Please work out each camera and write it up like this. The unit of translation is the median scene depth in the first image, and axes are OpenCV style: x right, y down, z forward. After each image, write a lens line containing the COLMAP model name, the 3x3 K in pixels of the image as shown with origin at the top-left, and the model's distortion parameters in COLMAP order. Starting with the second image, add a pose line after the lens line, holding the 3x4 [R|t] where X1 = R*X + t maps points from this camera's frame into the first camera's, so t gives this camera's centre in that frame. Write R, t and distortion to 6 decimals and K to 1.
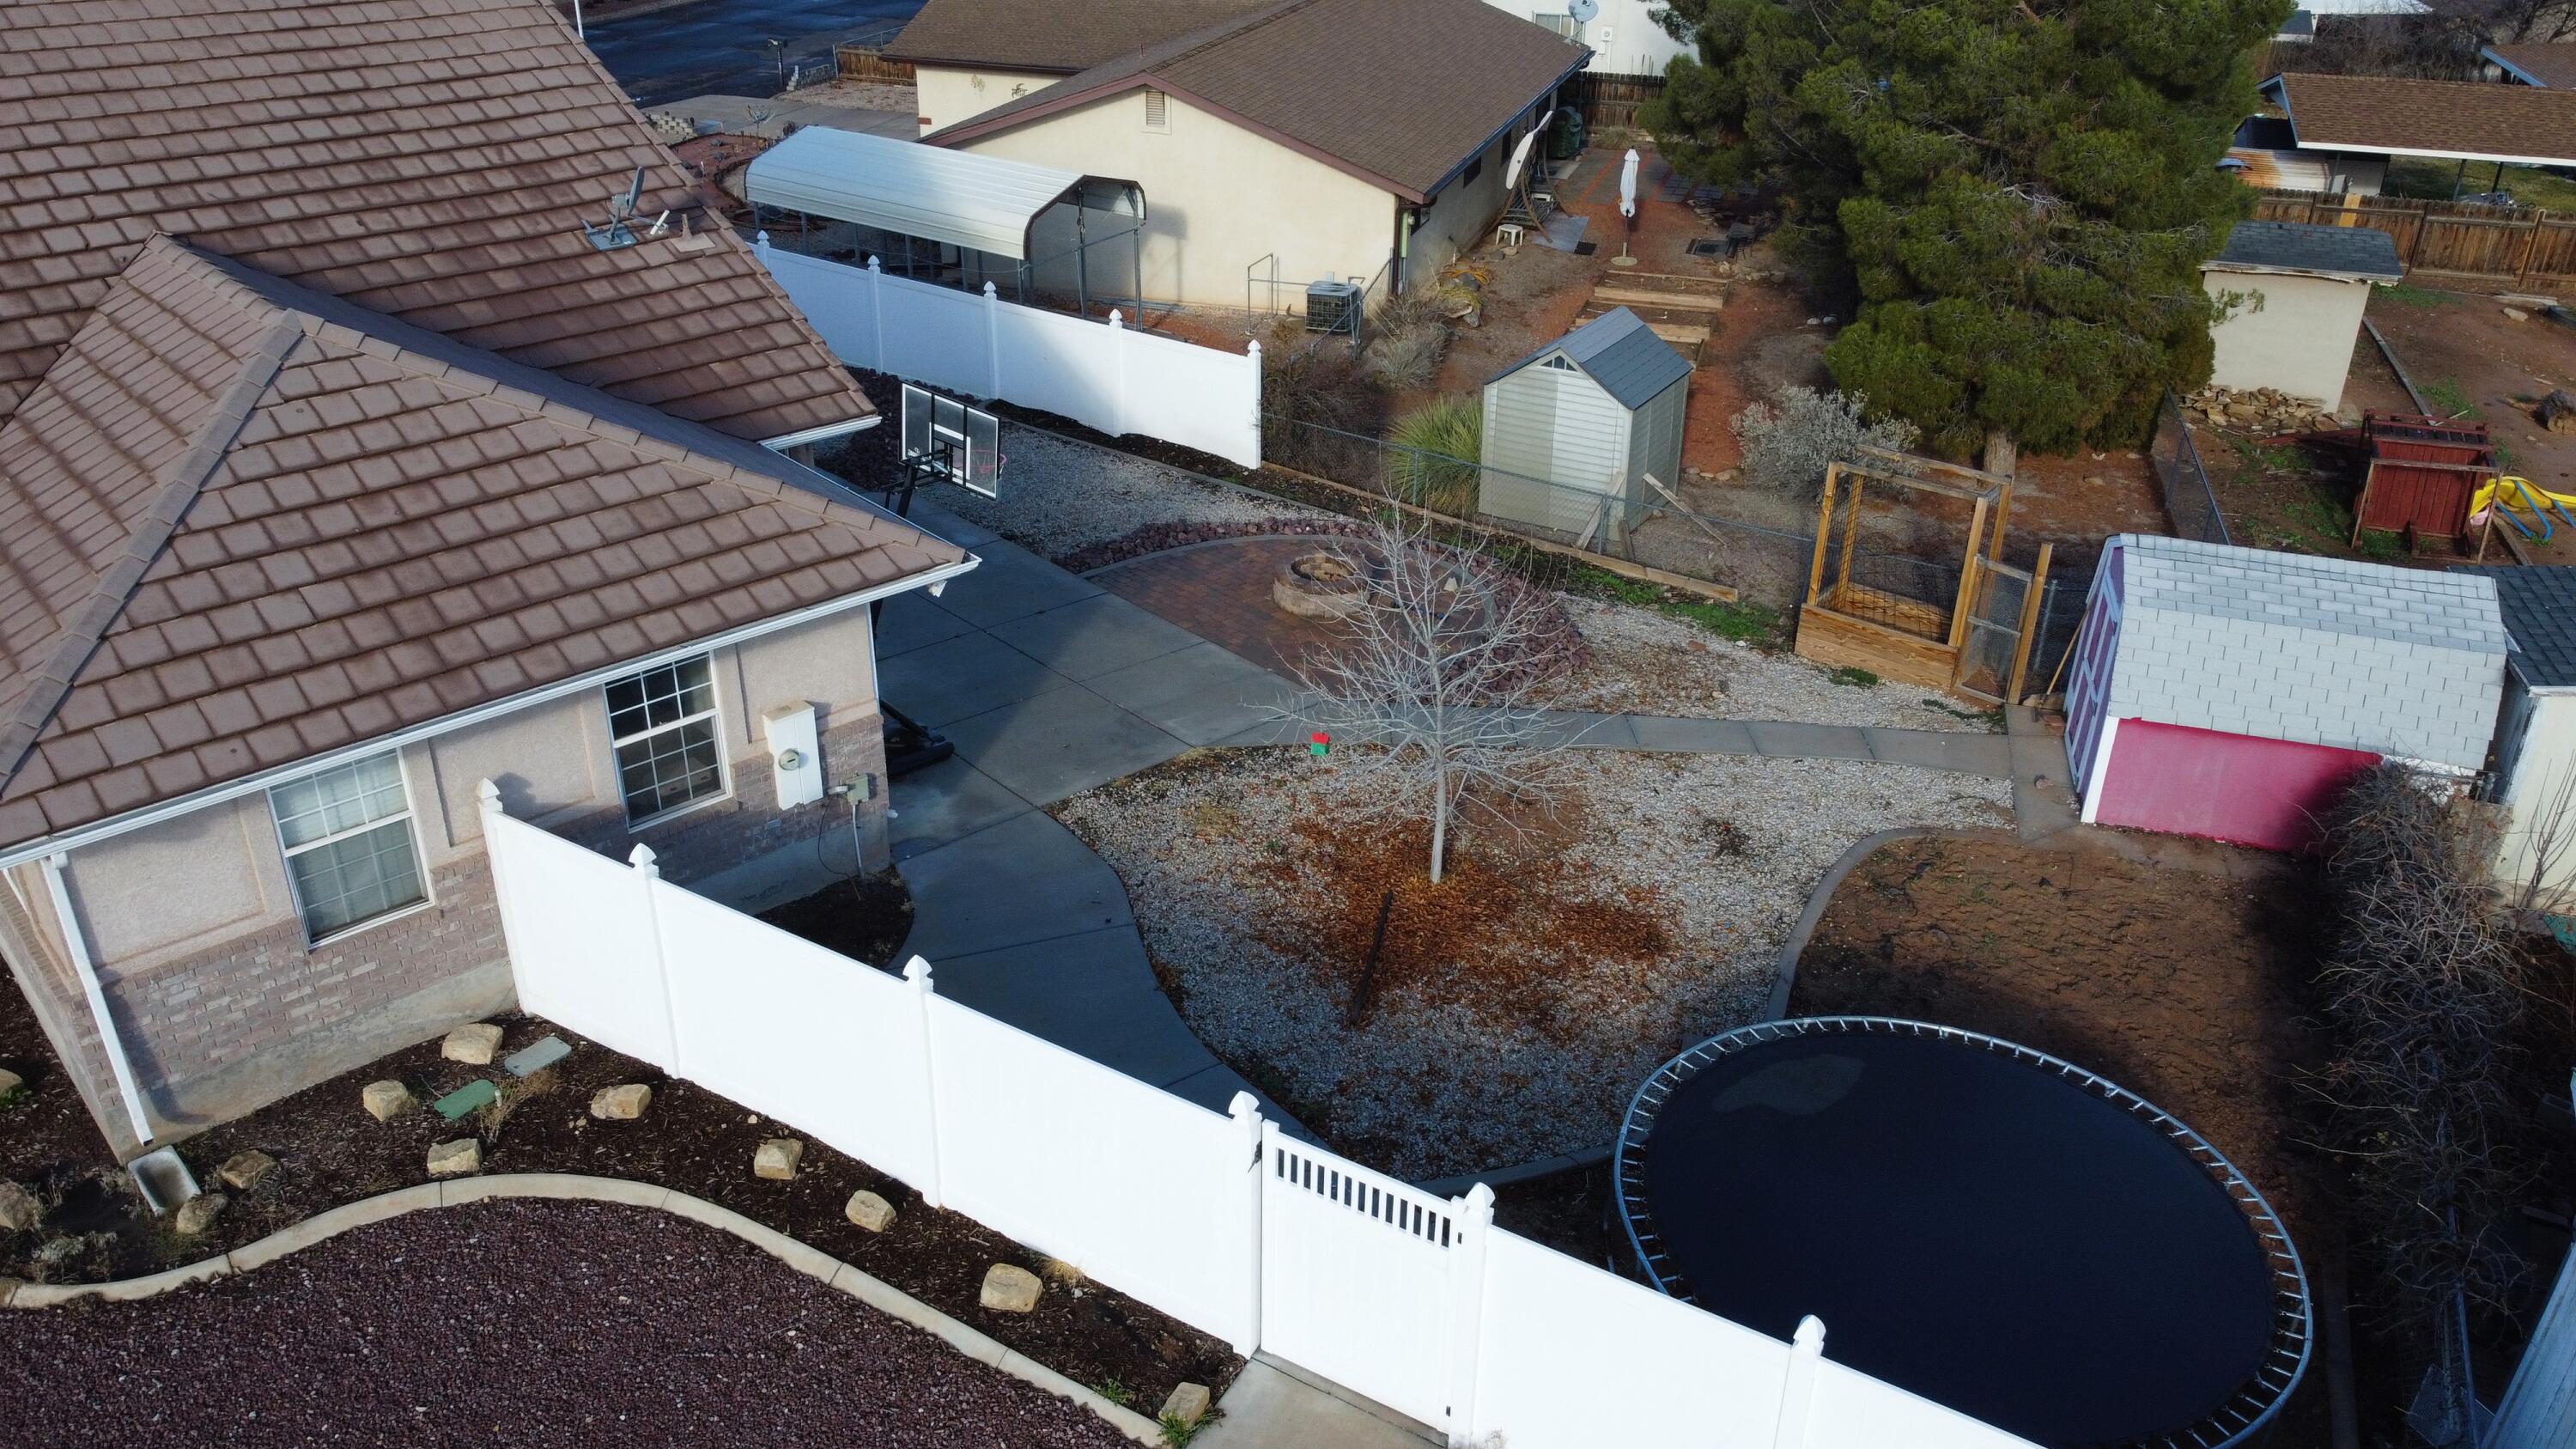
lens RADIAL K [[1953.2, 0, 1288.0], [0, 1953.2, 724.5], [0, 0, 1]] dist [0.001457, -0.007023]
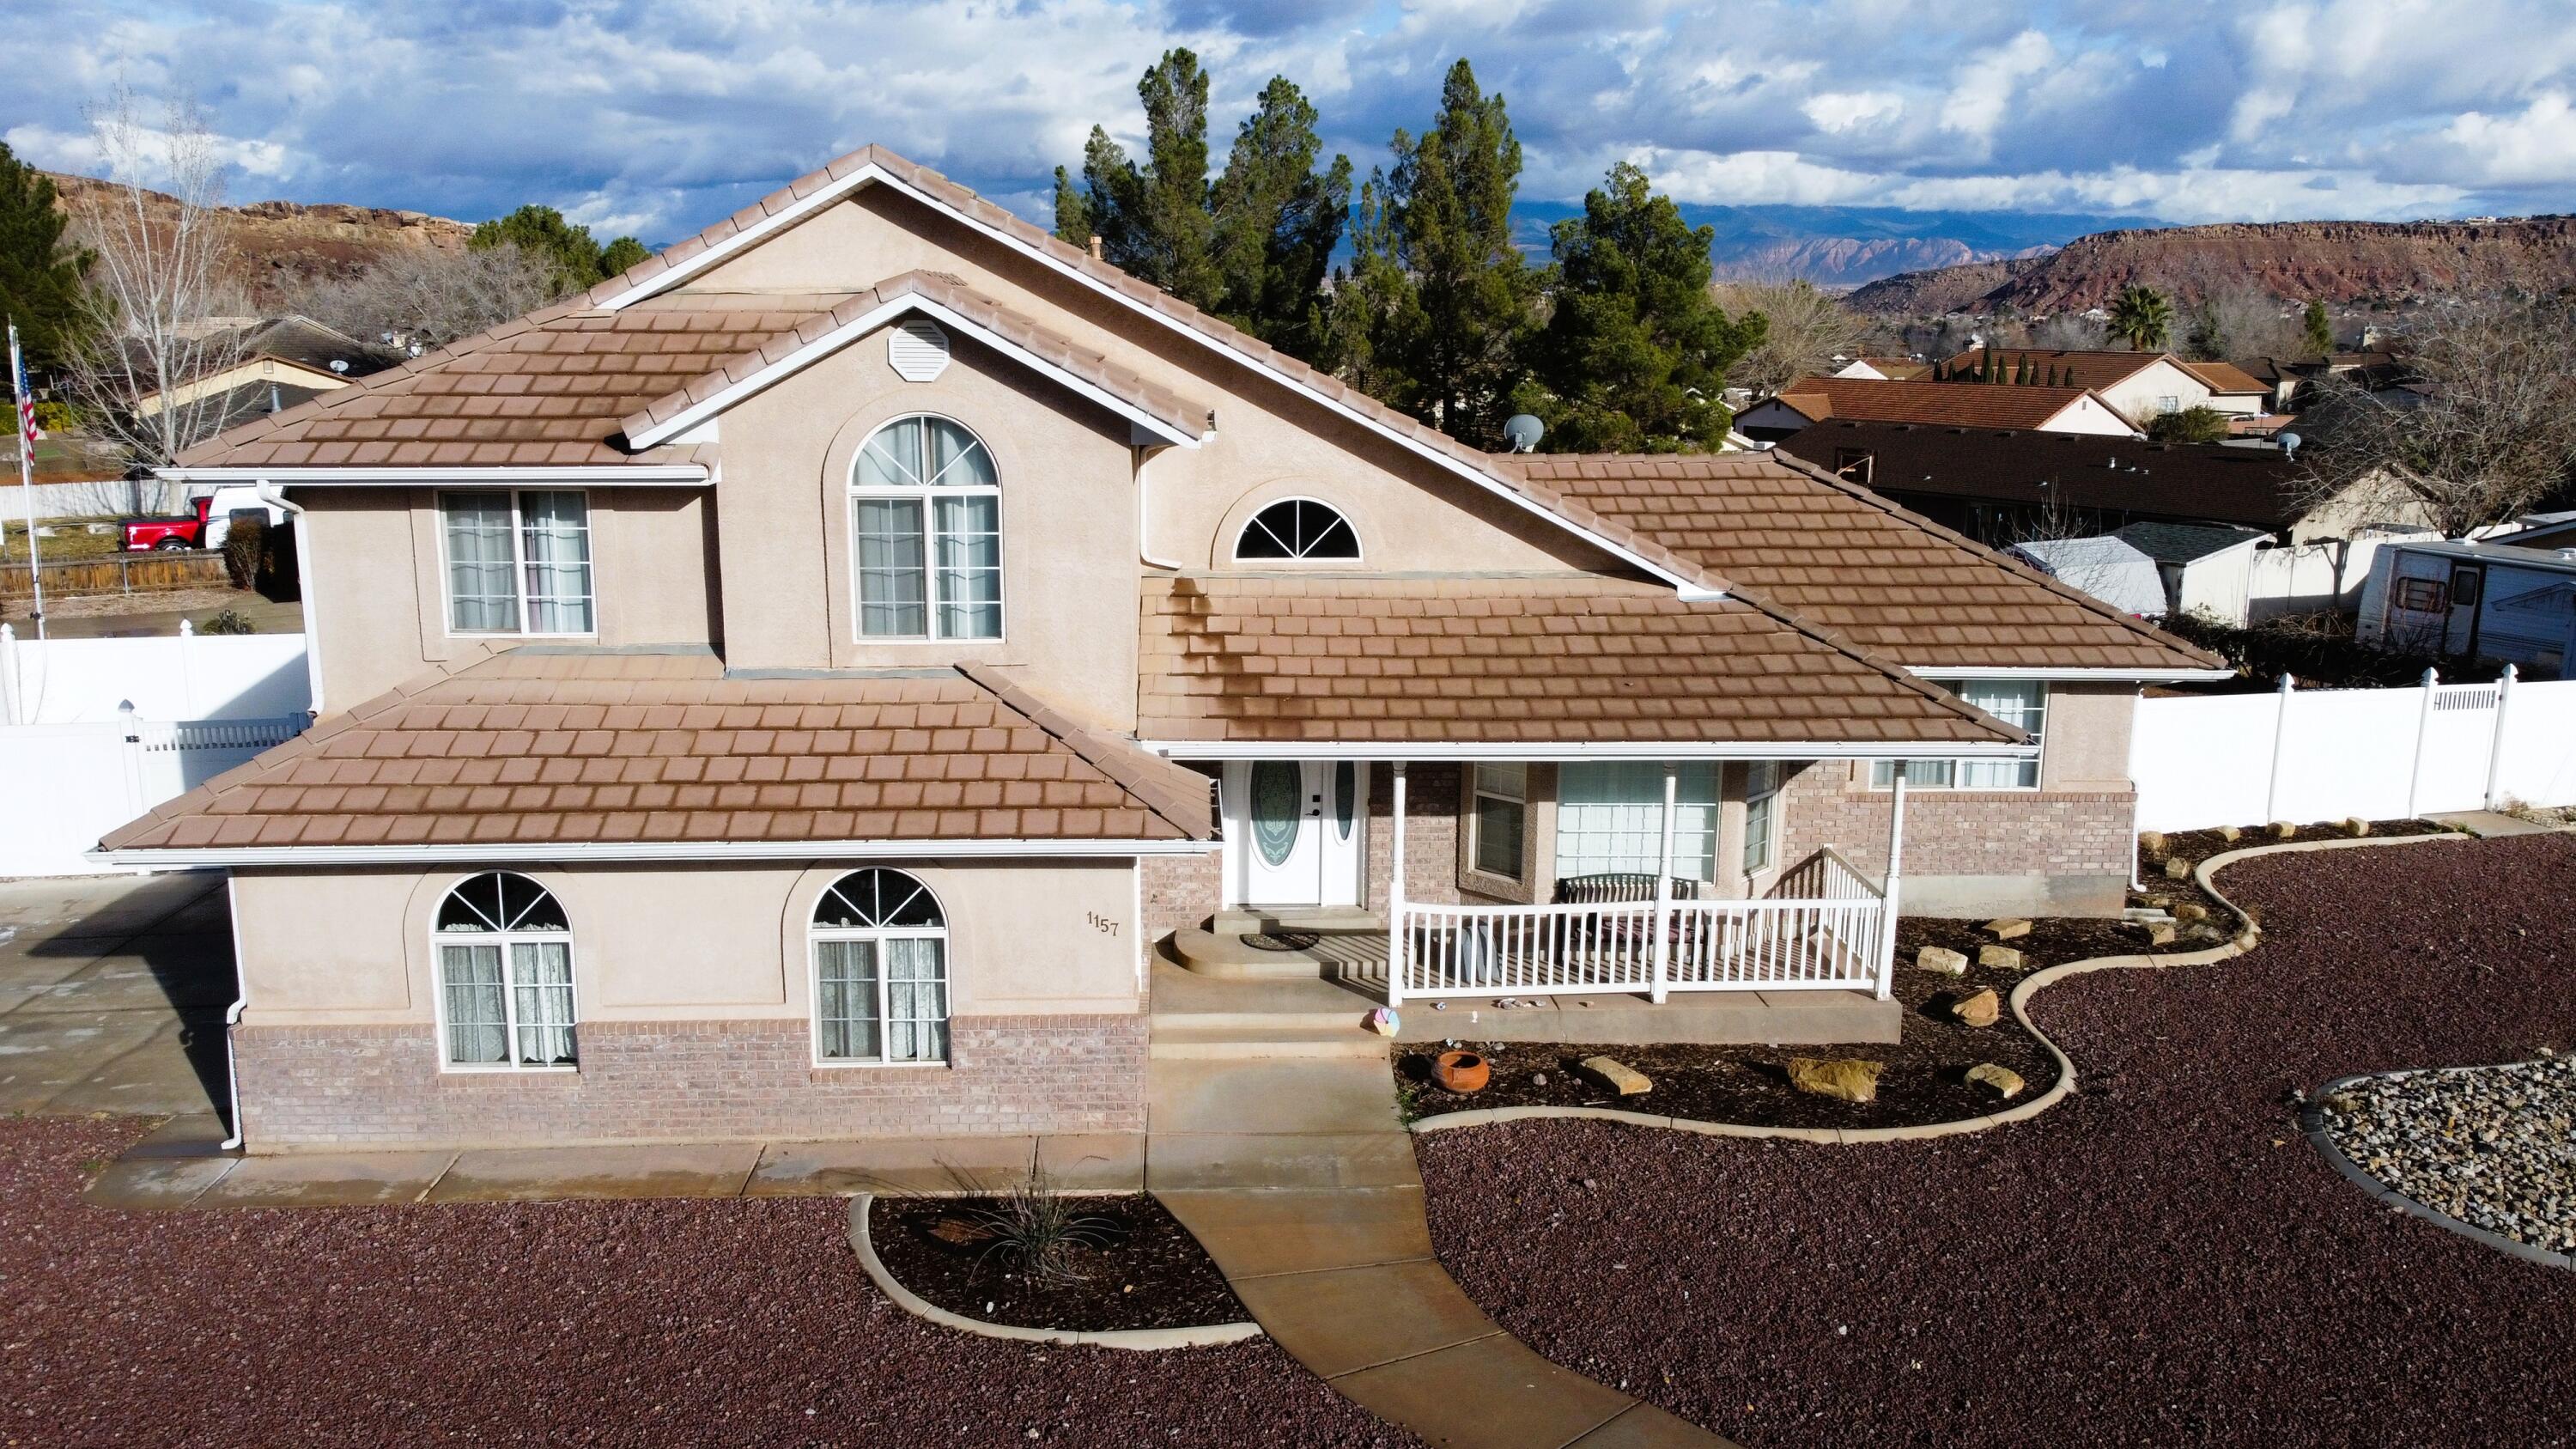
lens RADIAL K [[1953.2, 0, 1288.0], [0, 1953.2, 724.5], [0, 0, 1]] dist [0.001457, -0.007023]
pose [[0.642495, -0.171626, 0.746823, -1.865453], [0.359407, 0.928242, -0.095882, -0.005858], [-0.676777, 0.330017, 0.658074, 0.329818]]
